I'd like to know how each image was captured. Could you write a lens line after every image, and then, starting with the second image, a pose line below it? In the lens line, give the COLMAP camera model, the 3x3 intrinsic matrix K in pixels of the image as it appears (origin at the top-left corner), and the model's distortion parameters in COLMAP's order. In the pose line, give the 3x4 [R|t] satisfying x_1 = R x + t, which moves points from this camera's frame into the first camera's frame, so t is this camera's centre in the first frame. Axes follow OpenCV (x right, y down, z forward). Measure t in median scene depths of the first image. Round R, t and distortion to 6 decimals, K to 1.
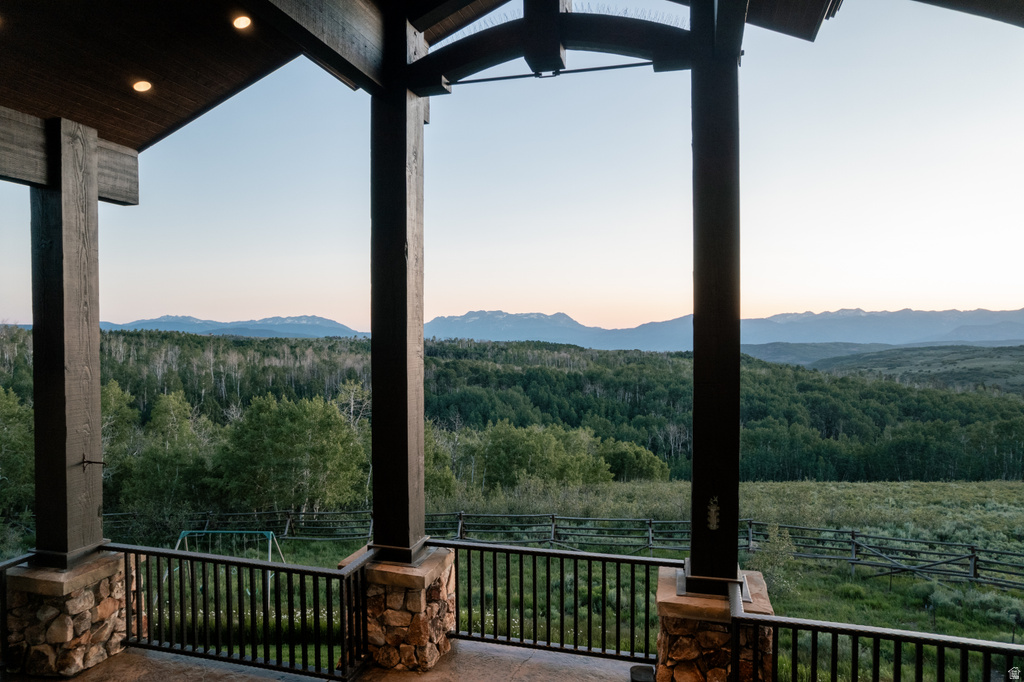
lens RADIAL K [[664.3, 0, 514.7], [0, 664.3, 336.0], [0, 0, 1]] dist [-0.070863, 0.065595]
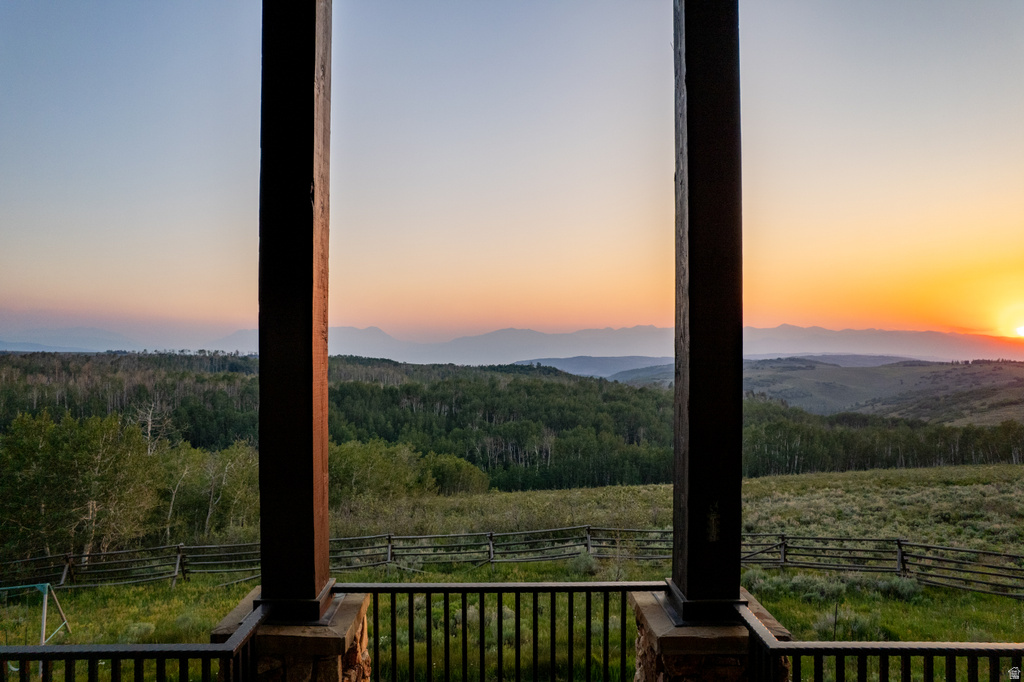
lens RADIAL K [[664.3, 0, 516.1], [0, 664.3, 344.4], [0, 0, 1]] dist [-0.070863, 0.065595]
pose [[0.960626, 0.001897, 0.277837, -0.004129], [0.000548, 0.999962, -0.008722, 0.001237], [-0.277842, 0.008531, 0.960589, 0.006895]]
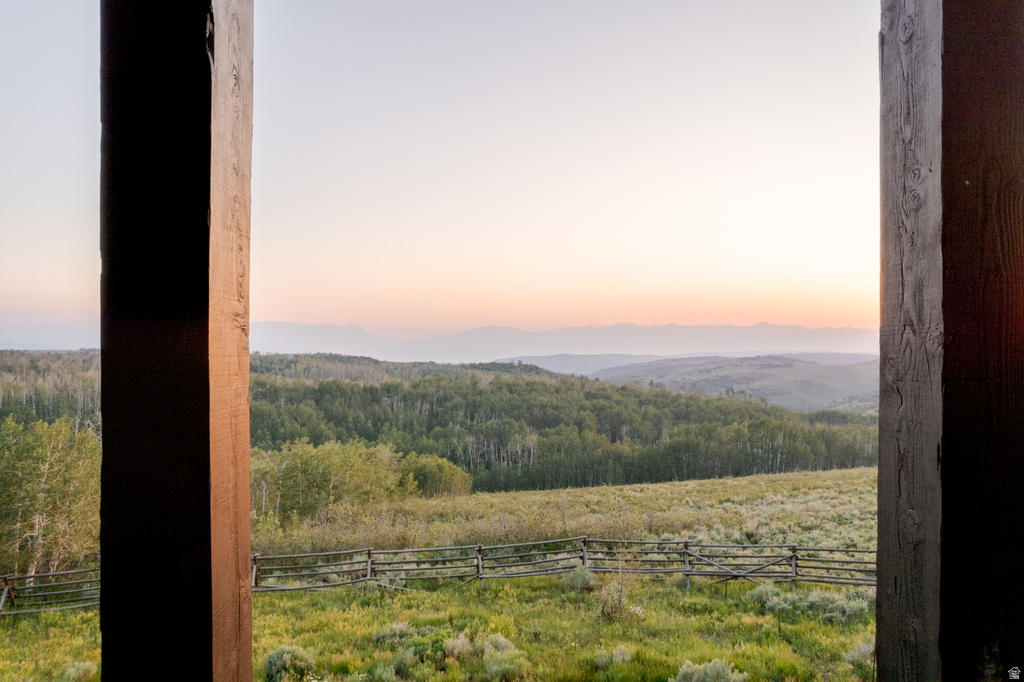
lens RADIAL K [[664.3, 0, 516.6], [0, 664.3, 341.4], [0, 0, 1]] dist [-0.070863, 0.065595]
pose [[0.951938, 0.002616, 0.306280, -0.003146], [0.000481, 0.999950, -0.010035, 0.001210], [-0.306291, 0.009700, 0.951888, 0.016877]]
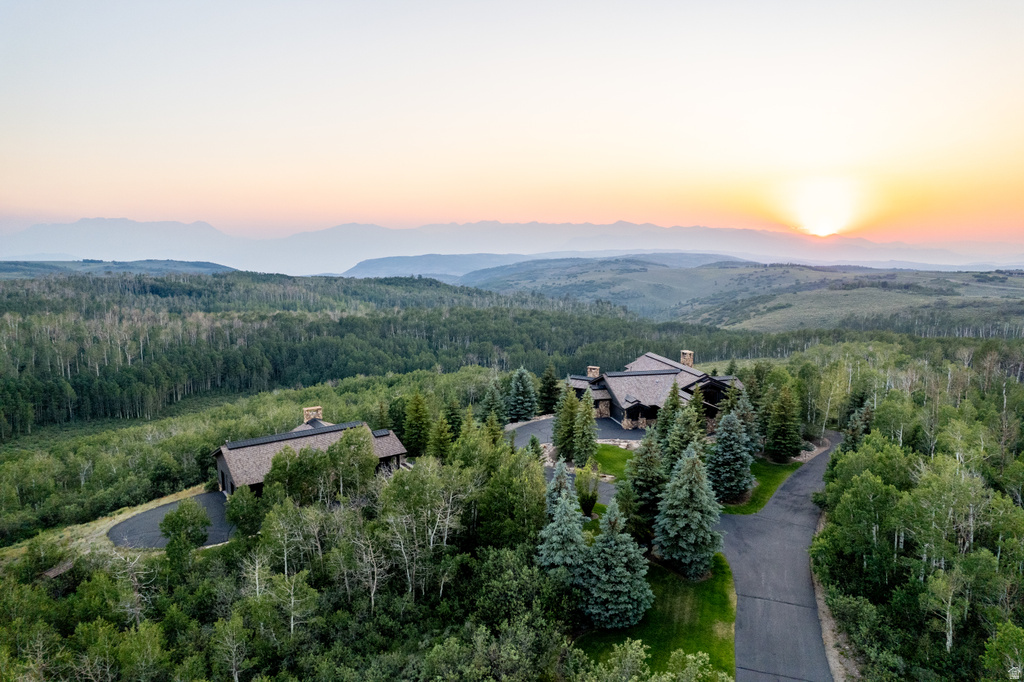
lens RADIAL K [[664.3, 0, 520.2], [0, 664.3, 342.0], [0, 0, 1]] dist [-0.070863, 0.065595]
pose [[0.867105, -0.072270, 0.492856, -0.388372], [-0.000048, 0.989407, 0.145166, -0.114583], [-0.498126, -0.125897, 0.857916, -0.420480]]
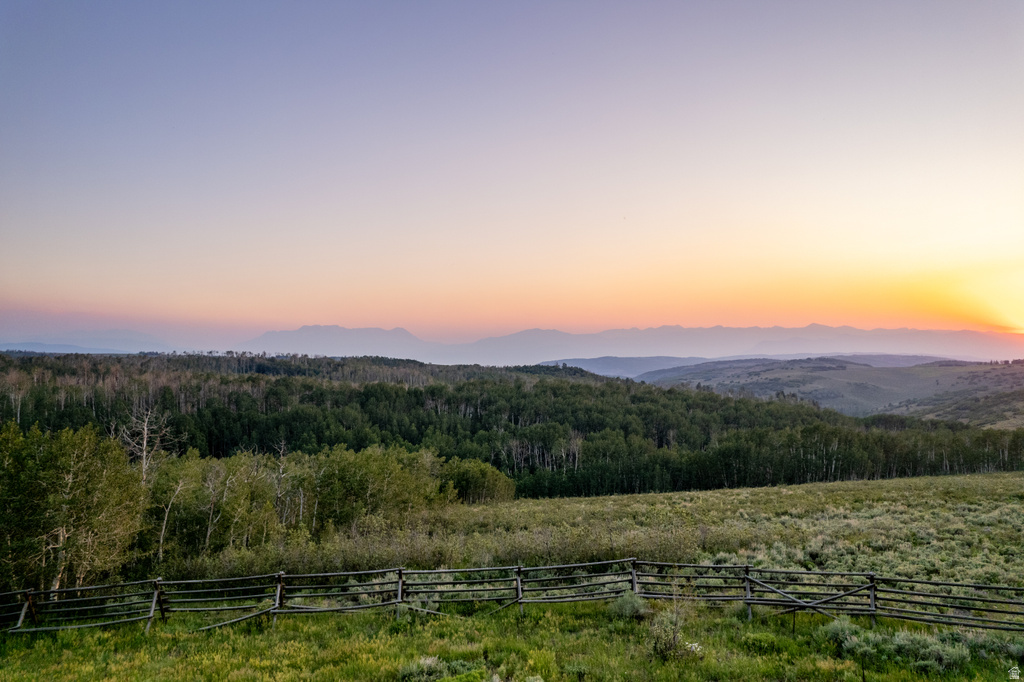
lens RADIAL K [[664.3, 0, 515.7], [0, 664.3, 342.0], [0, 0, 1]] dist [-0.070863, 0.065595]
pose [[0.970680, 0.000433, 0.240373, 0.000270], [0.002836, 0.999908, -0.013254, 0.000917], [-0.240357, 0.013547, 0.970590, 0.026063]]
